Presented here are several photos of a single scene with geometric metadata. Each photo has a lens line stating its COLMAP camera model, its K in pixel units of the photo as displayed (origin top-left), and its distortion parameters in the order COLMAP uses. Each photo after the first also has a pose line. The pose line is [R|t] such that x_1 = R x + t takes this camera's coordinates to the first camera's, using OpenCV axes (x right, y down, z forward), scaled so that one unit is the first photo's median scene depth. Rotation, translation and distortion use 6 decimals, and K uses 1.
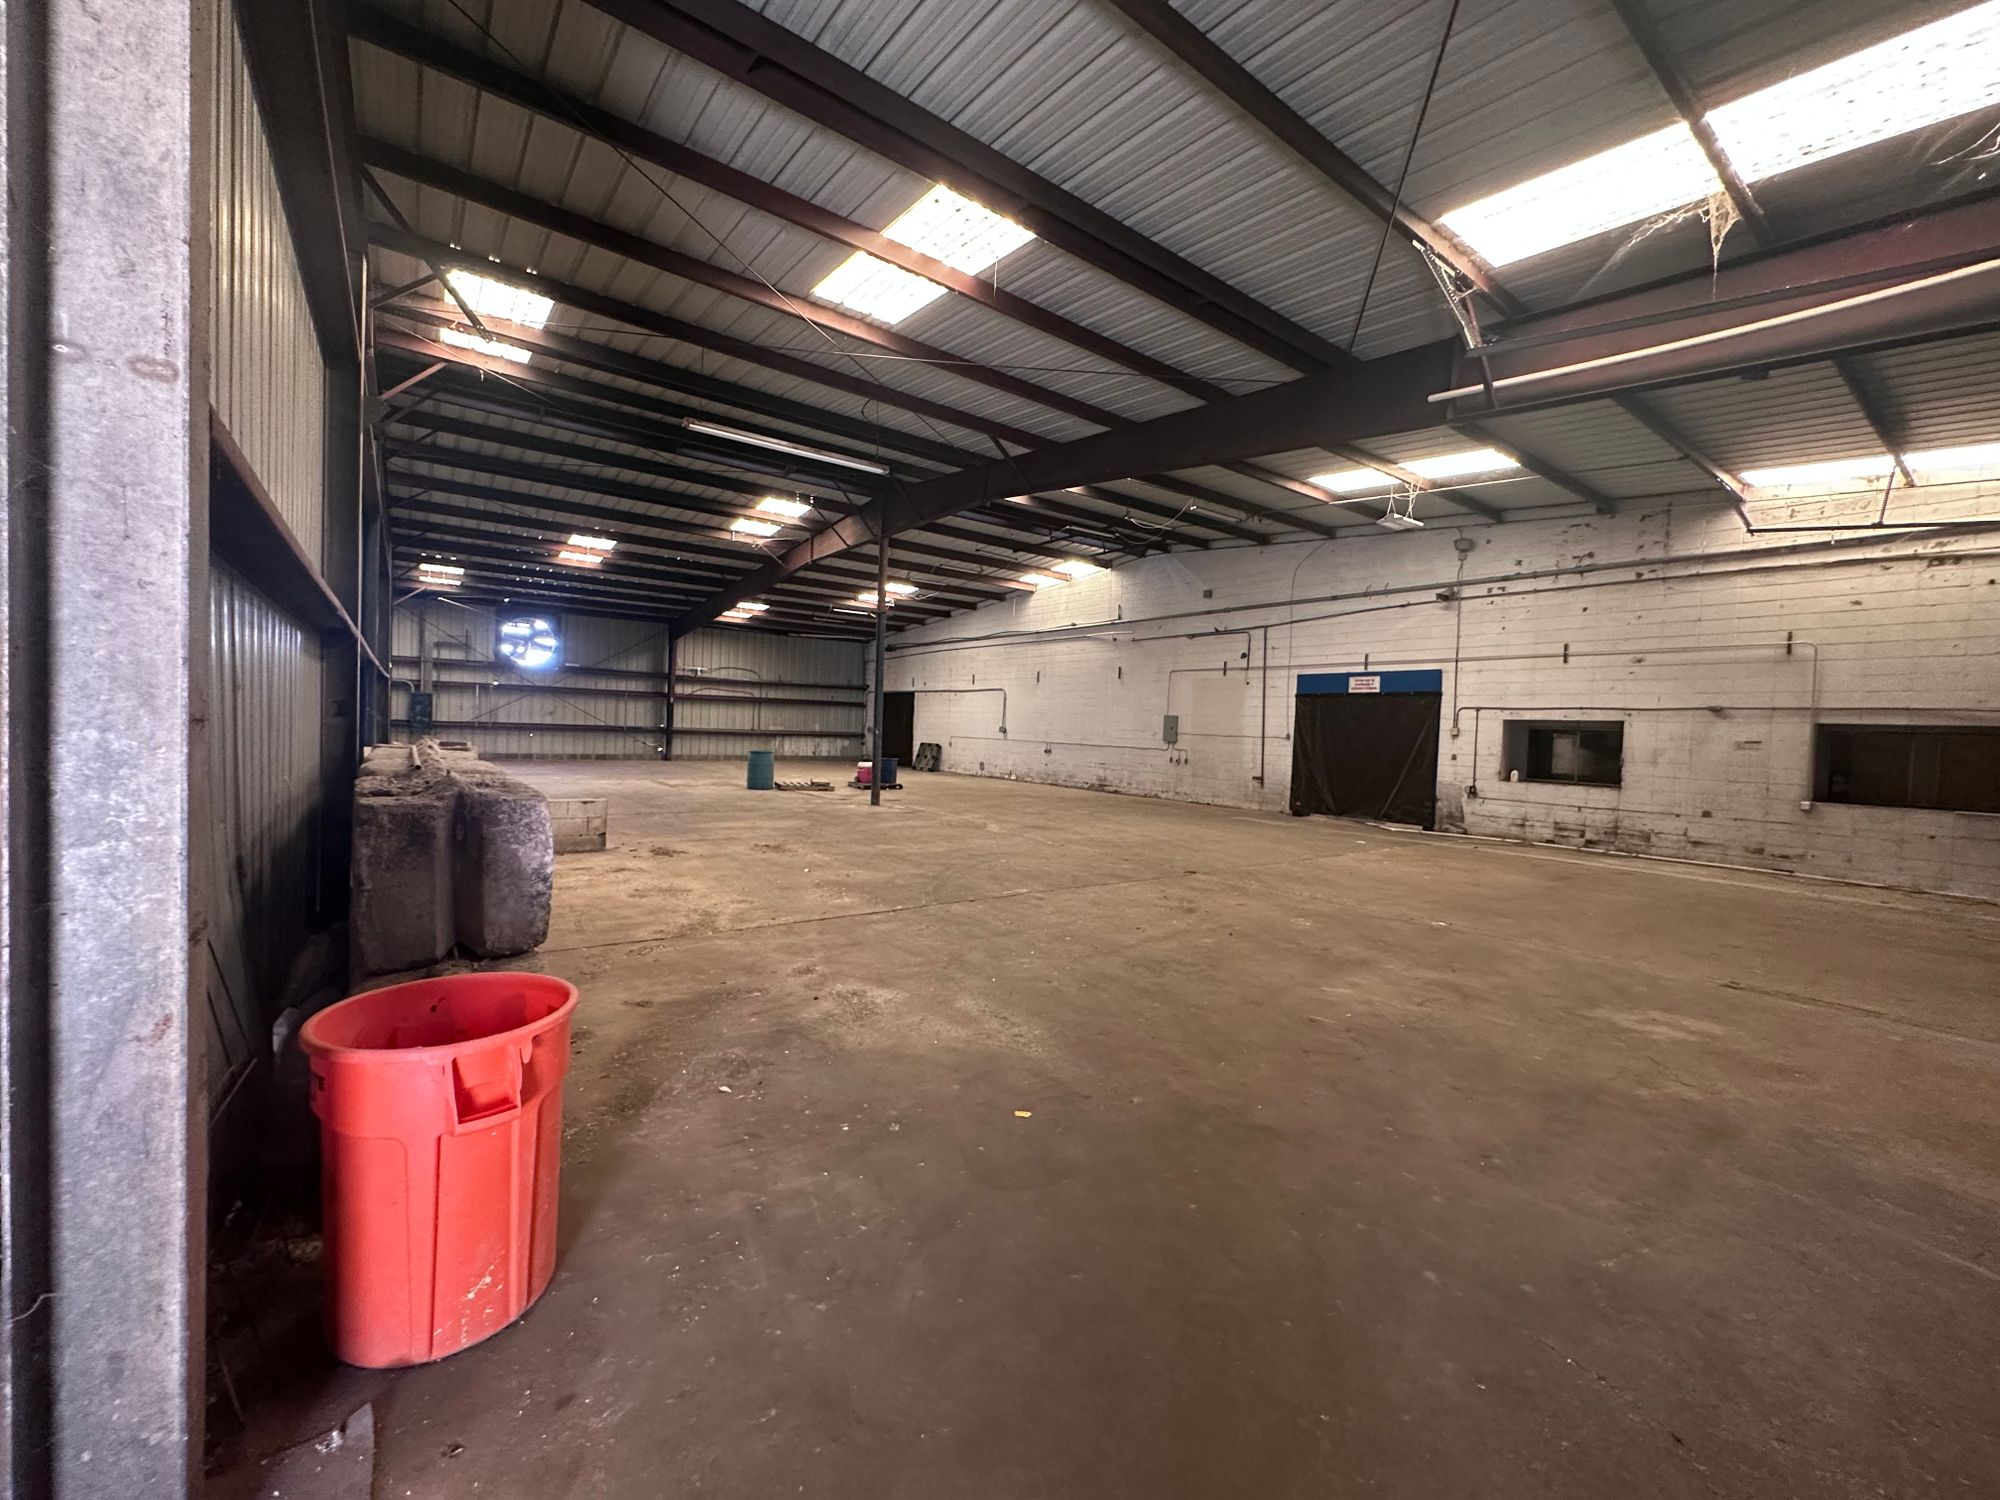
lens RADIAL K [[796.7, 0, 1001.1], [0, 796.7, 752.8], [0, 0, 1]] dist [-0.003356, -0.000361]
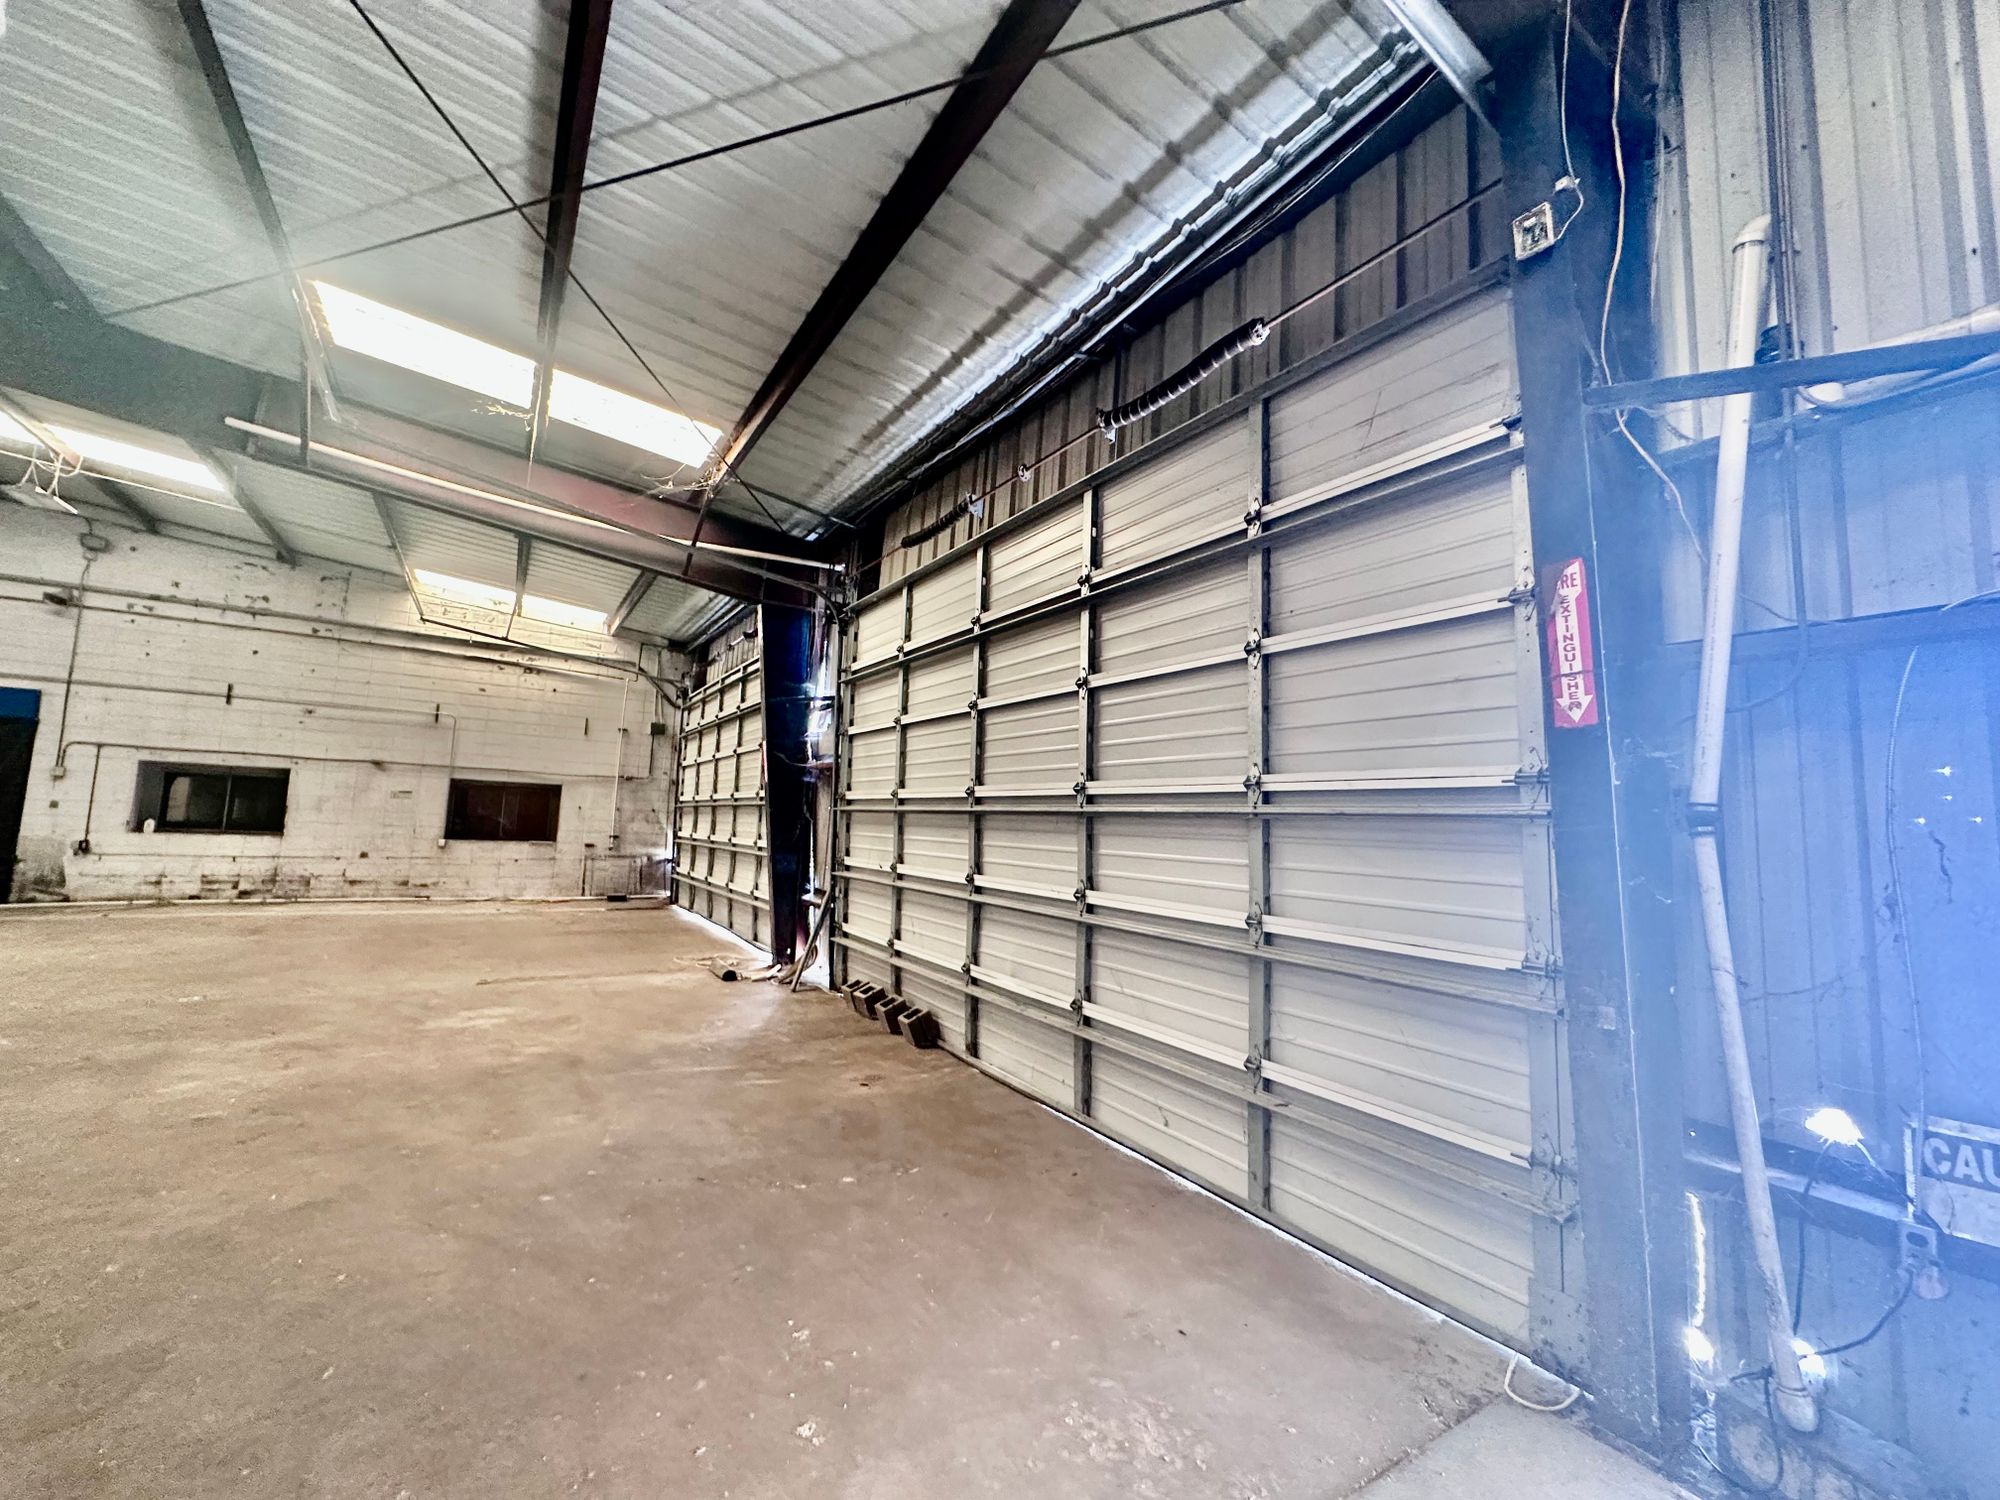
lens RADIAL K [[796.7, 0, 1000.9], [0, 796.7, 746.3], [0, 0, 1]] dist [-0.003356, -0.000361]
pose [[0.066212, 0.067163, 0.995543, -0.174522], [-0.008979, 0.997732, -0.066714, -0.009133], [-0.997765, -0.004522, 0.066665, 0.024704]]
